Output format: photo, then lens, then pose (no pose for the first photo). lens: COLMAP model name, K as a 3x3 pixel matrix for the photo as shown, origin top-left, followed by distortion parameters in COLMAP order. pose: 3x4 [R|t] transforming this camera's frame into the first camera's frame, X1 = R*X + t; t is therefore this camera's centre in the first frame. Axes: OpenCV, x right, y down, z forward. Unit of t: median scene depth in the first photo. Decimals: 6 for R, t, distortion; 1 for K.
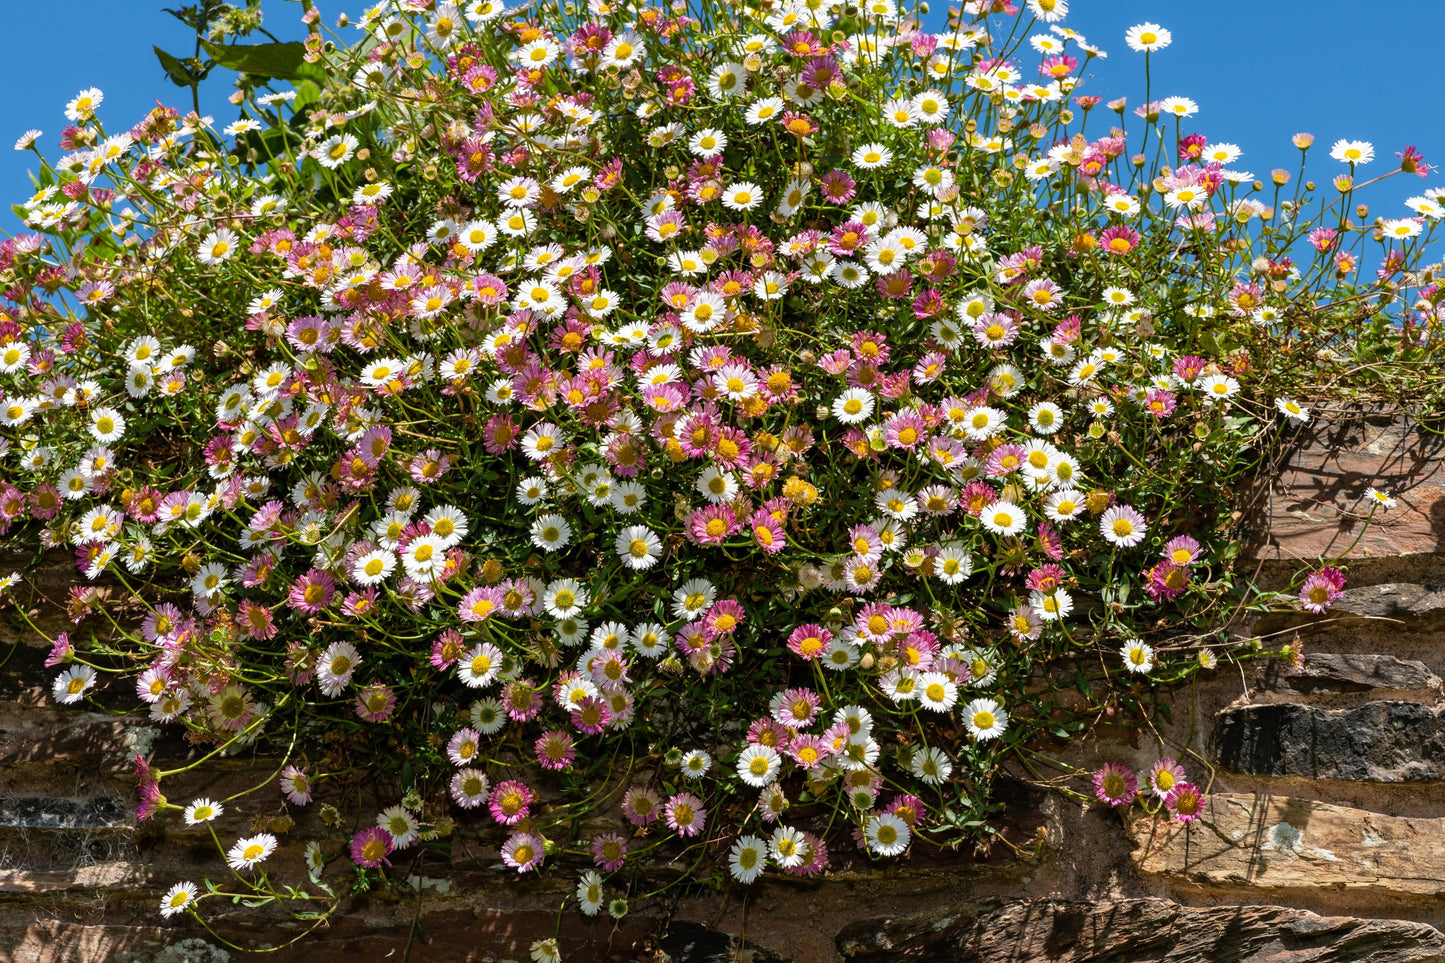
lens RADIAL K [[3838.0, 0, 722.5], [0, 3838.0, 481.5], [0, 0, 1]] dist [0.088470, 0.498893]
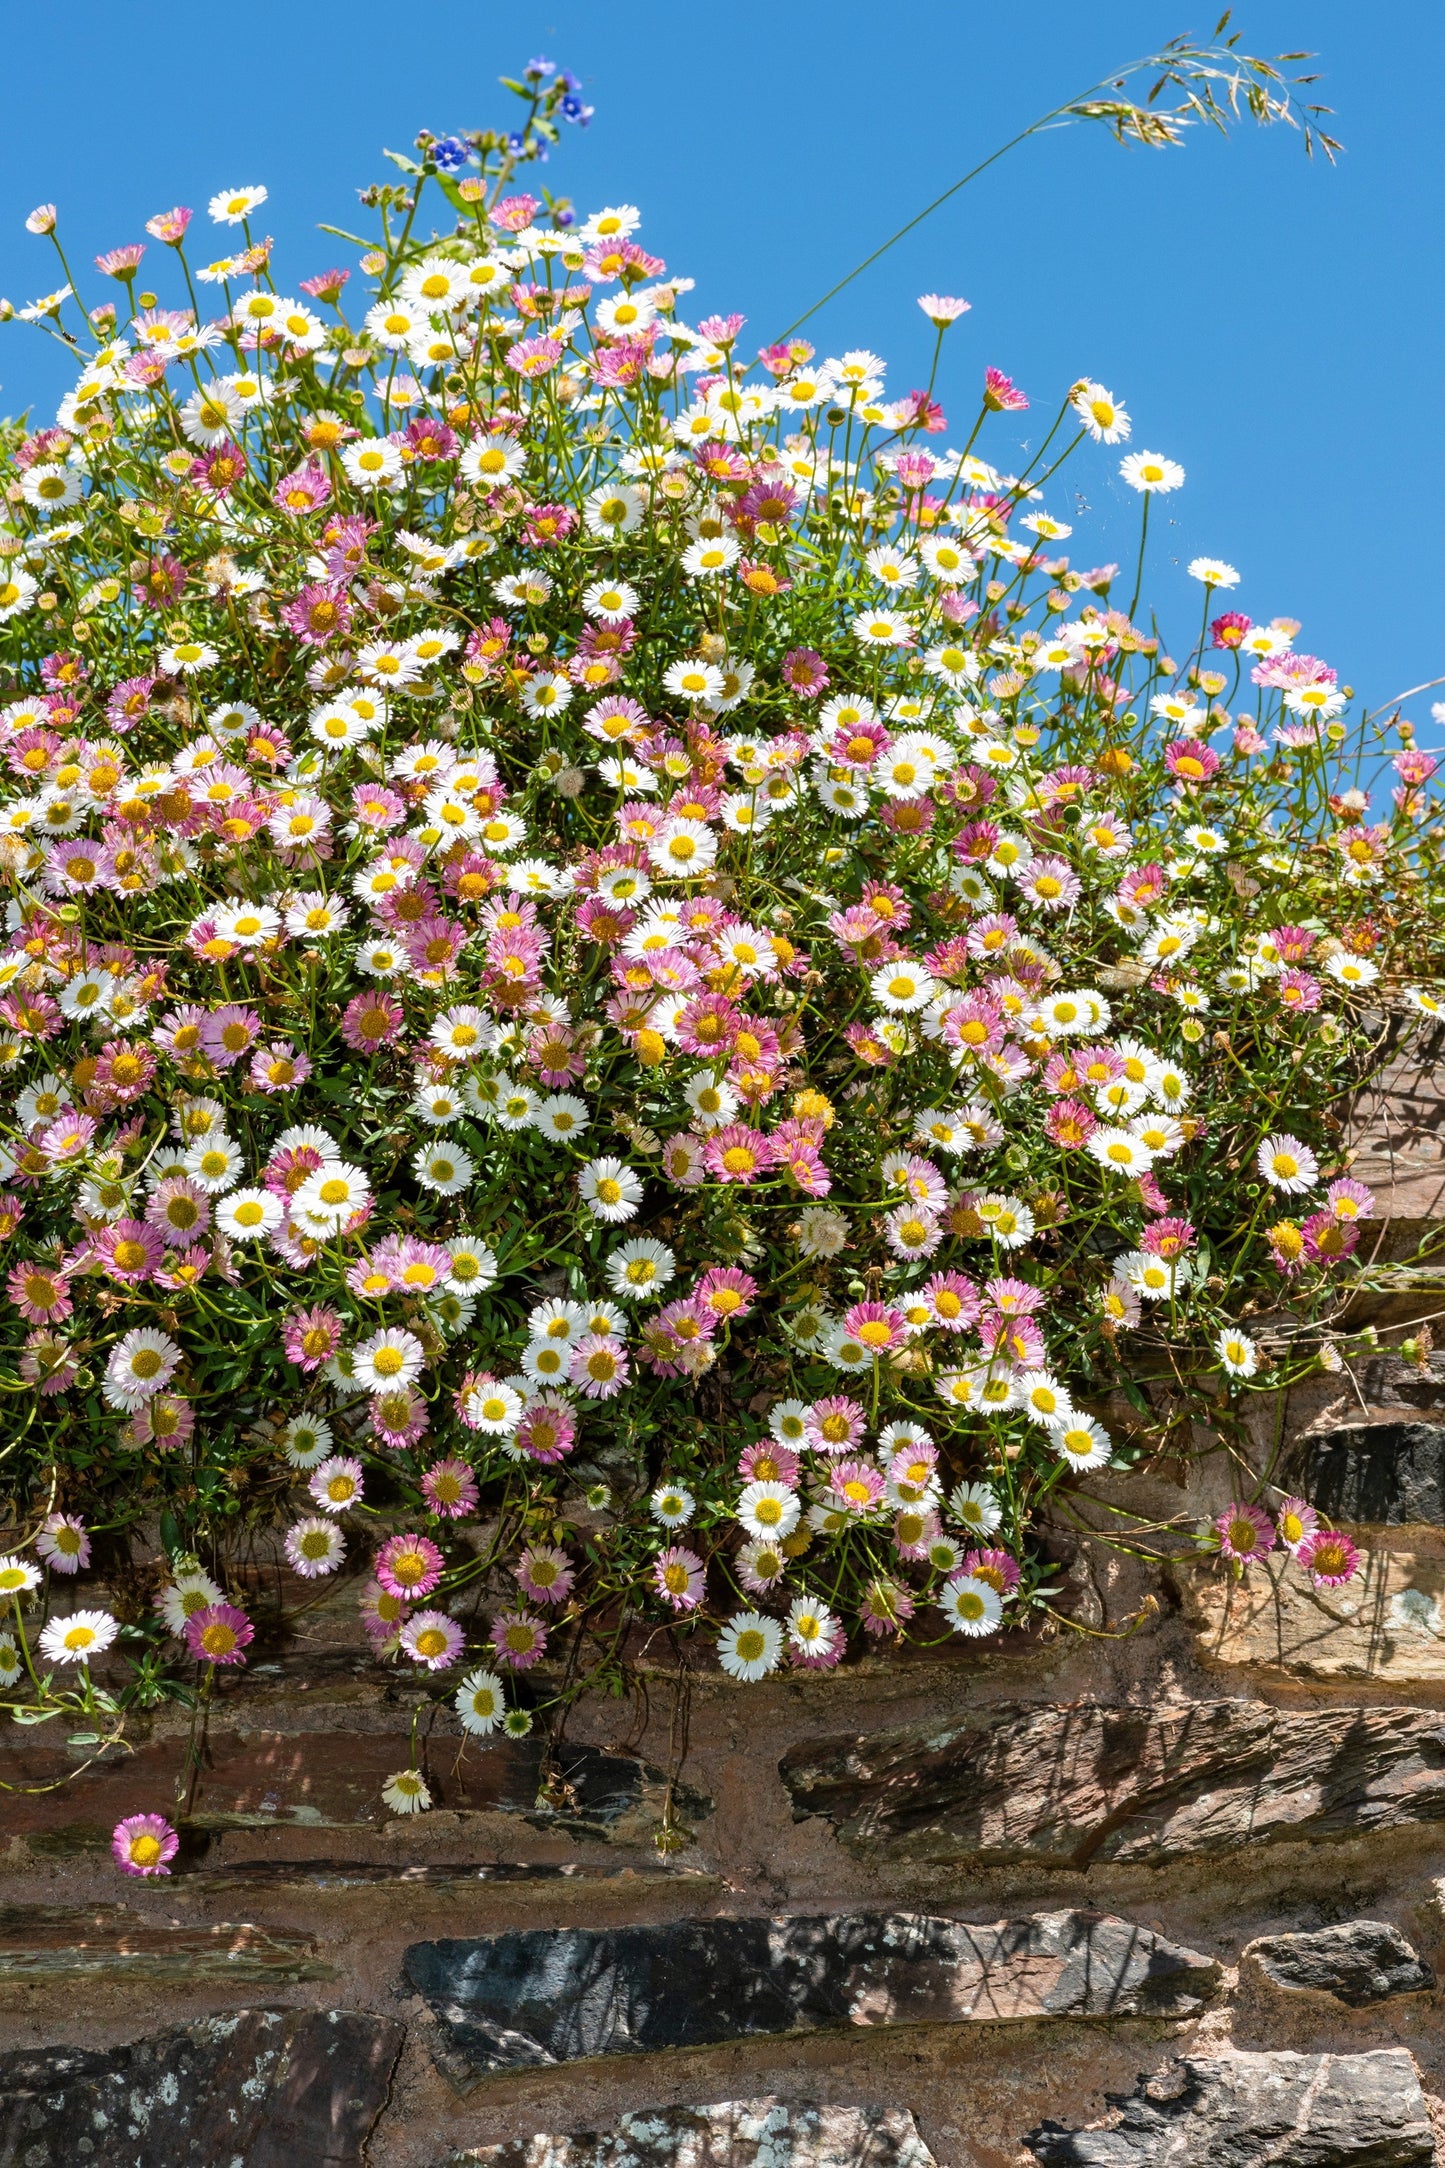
lens RADIAL K [[5758.3, 0, 720.8], [0, 5758.3, 1141.6], [0, 0, 1]] dist [0.088470, 0.498893]
pose [[0.970007, 0.010210, 0.242862, -0.237101], [-0.009645, 0.999947, -0.003513, 0.011389], [-0.242885, 0.001065, 0.970054, 0.003624]]
